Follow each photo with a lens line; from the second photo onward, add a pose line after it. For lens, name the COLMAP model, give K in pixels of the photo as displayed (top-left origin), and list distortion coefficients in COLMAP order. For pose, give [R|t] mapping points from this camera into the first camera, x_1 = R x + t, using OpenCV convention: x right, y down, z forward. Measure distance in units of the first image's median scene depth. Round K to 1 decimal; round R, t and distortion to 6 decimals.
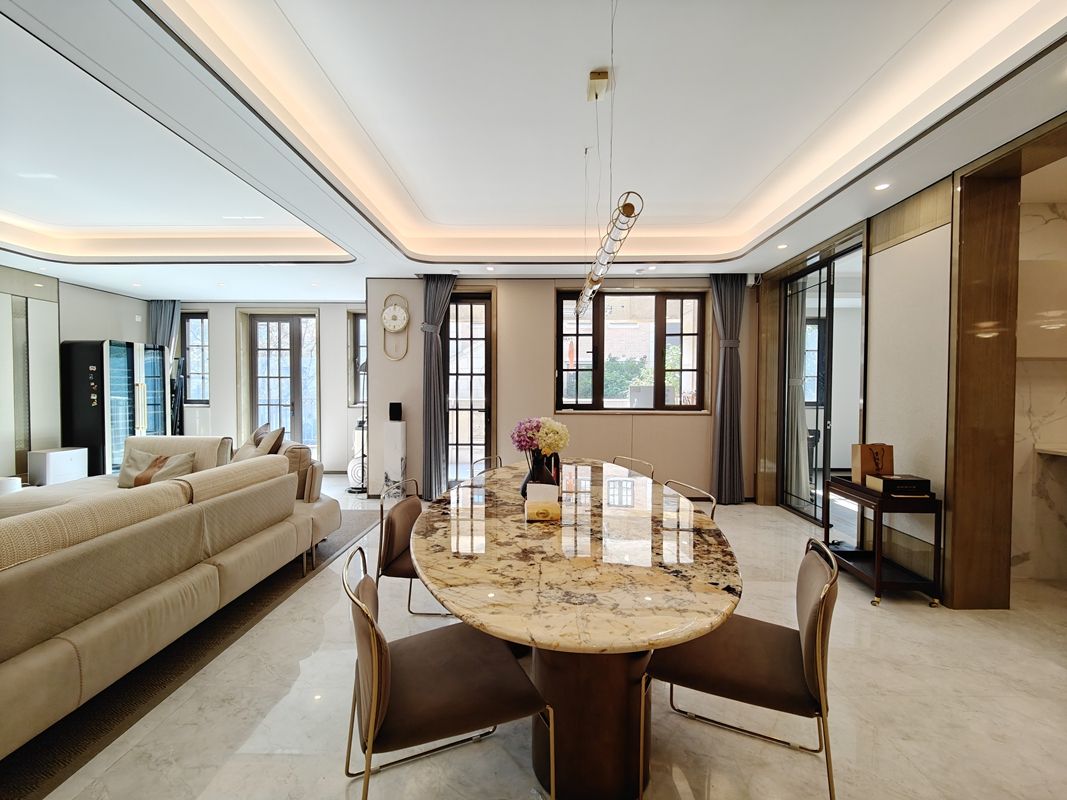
lens RADIAL K [[468.3, 0, 534.7], [0, 468.3, 402.1], [0, 0, 1]] dist [-0.001786, -0.000299]
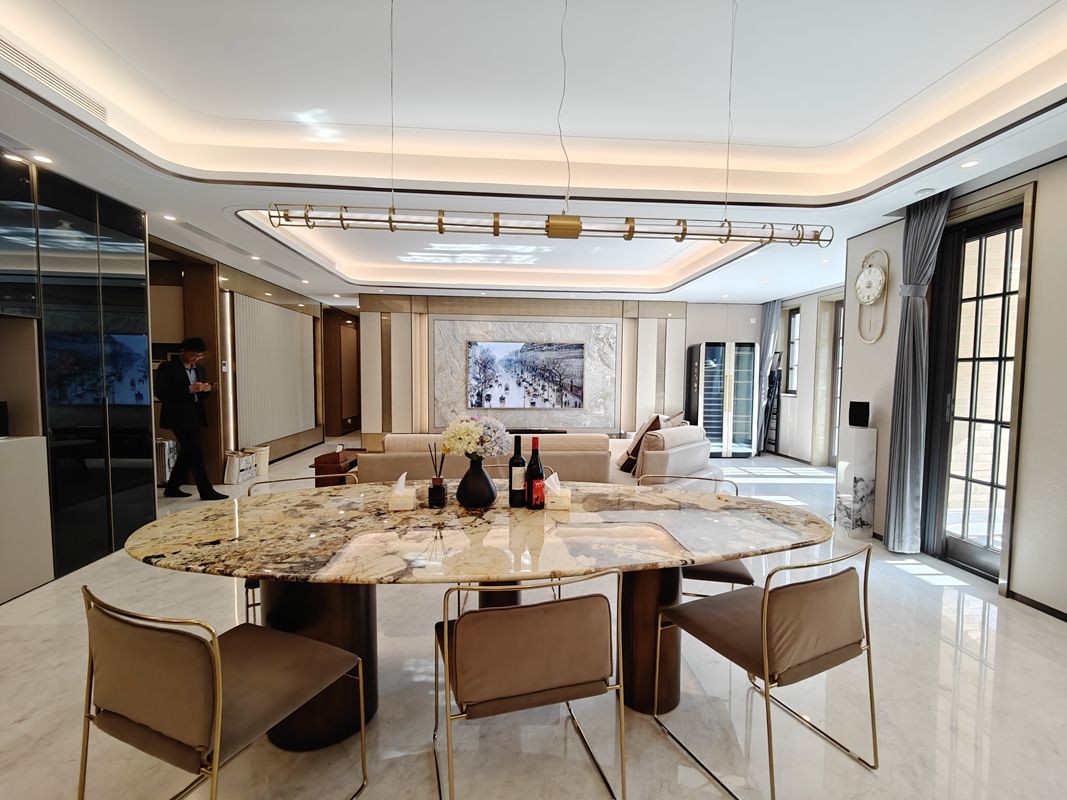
lens RADIAL K [[468.3, 0, 534.9], [0, 468.3, 400.5], [0, 0, 1]] dist [-0.001786, -0.000299]
pose [[0.092067, 0.052885, -0.994347, 0.388331], [-0.034005, 0.998173, 0.049939, -0.019974], [0.995172, 0.029215, 0.093697, 0.427157]]
